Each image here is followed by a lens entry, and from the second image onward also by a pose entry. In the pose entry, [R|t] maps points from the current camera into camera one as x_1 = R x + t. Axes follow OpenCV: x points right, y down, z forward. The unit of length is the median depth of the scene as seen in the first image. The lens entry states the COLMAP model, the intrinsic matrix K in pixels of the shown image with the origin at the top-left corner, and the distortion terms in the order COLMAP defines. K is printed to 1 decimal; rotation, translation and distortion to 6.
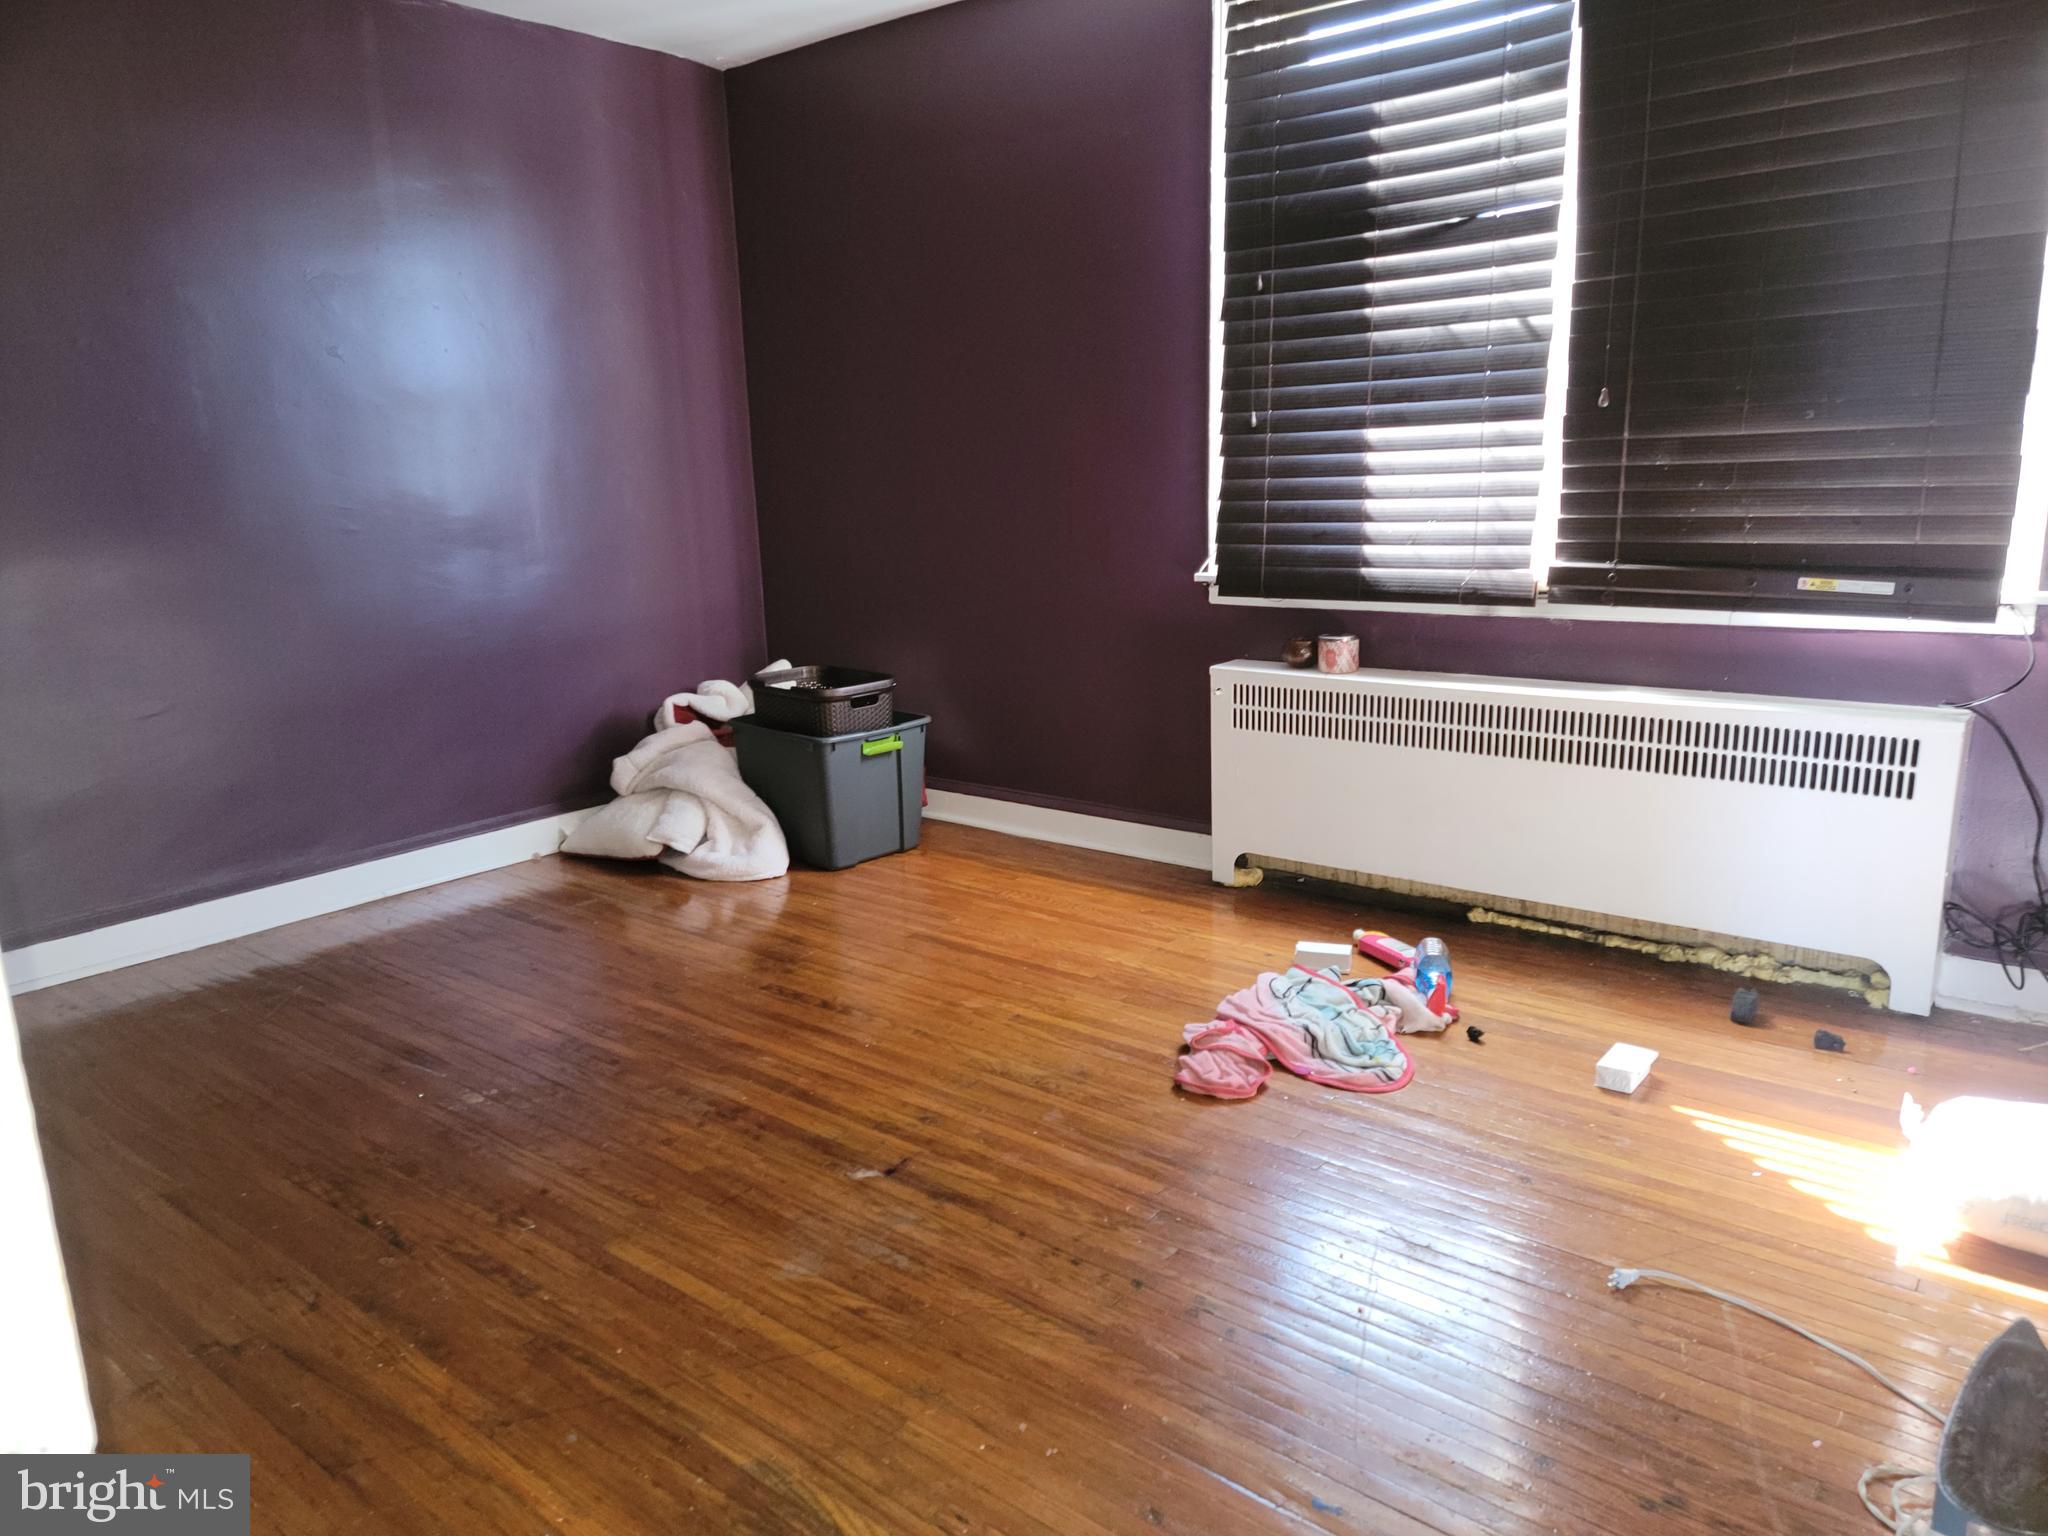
lens RADIAL K [[1385.7, 0, 1024.0], [0, 1385.7, 768.0], [0, 0, 1]] dist [0.013082, -0.001358]
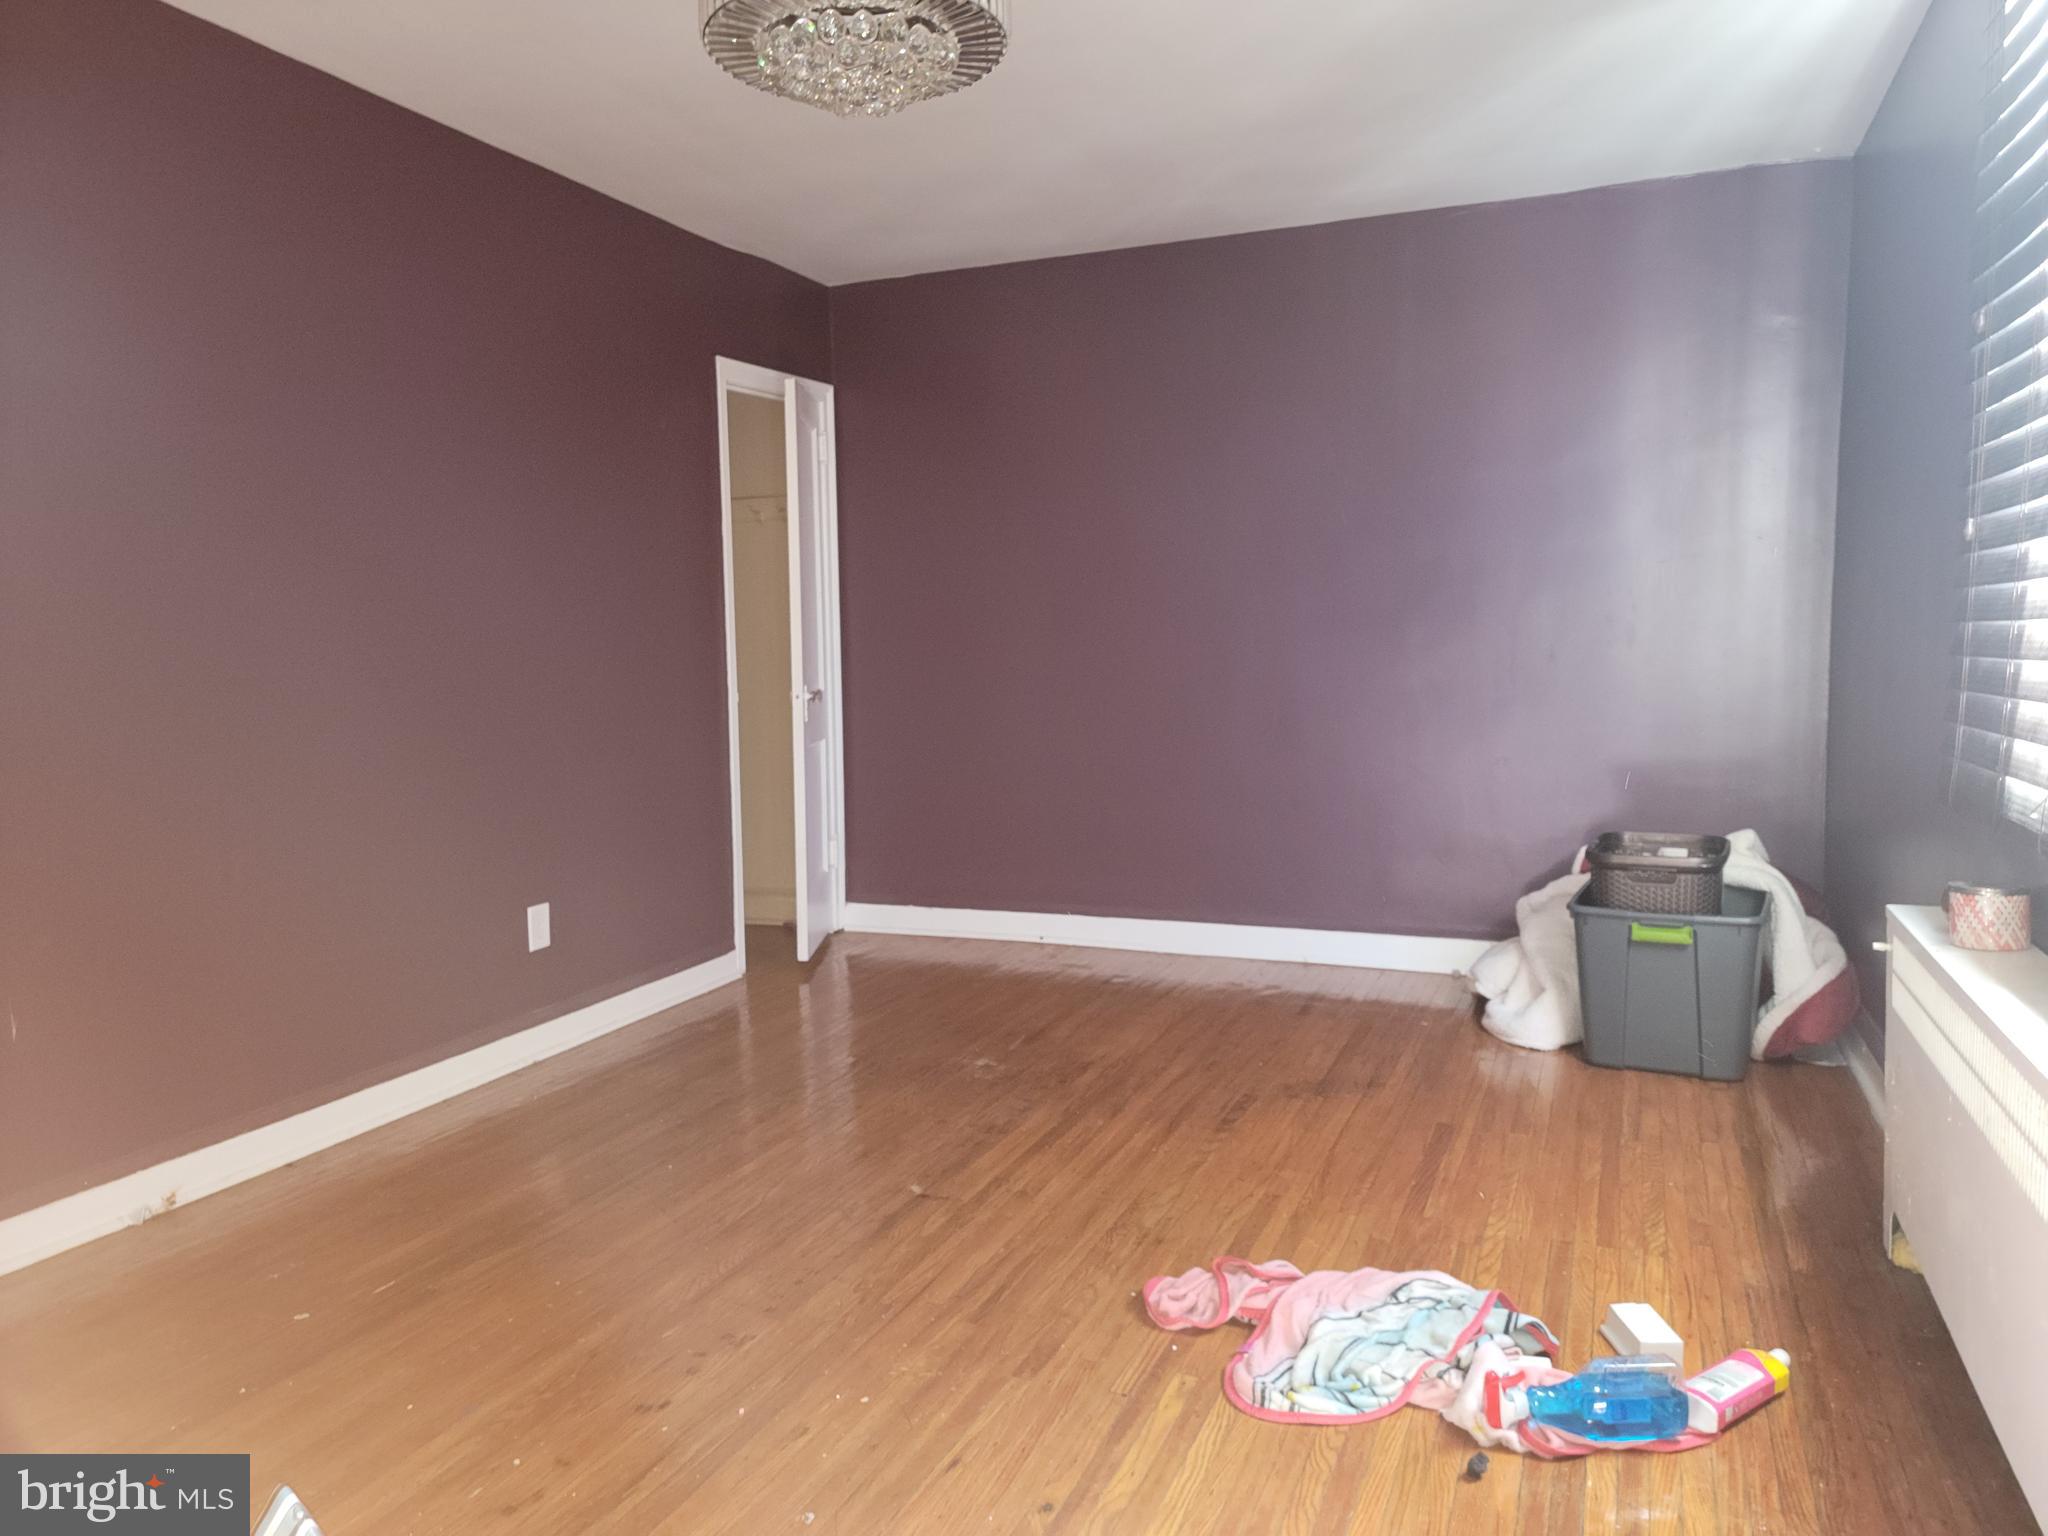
lens RADIAL K [[1451.4, 0, 1024.0], [0, 1451.4, 768.0], [0, 0, 1]] dist [-0.003535, -0.002307]
pose [[0.287758, 0.118658, -0.950324, 0.812997], [-0.210682, 0.975830, 0.058048, -0.113052], [0.934242, 0.183513, 0.305802, 0.508946]]
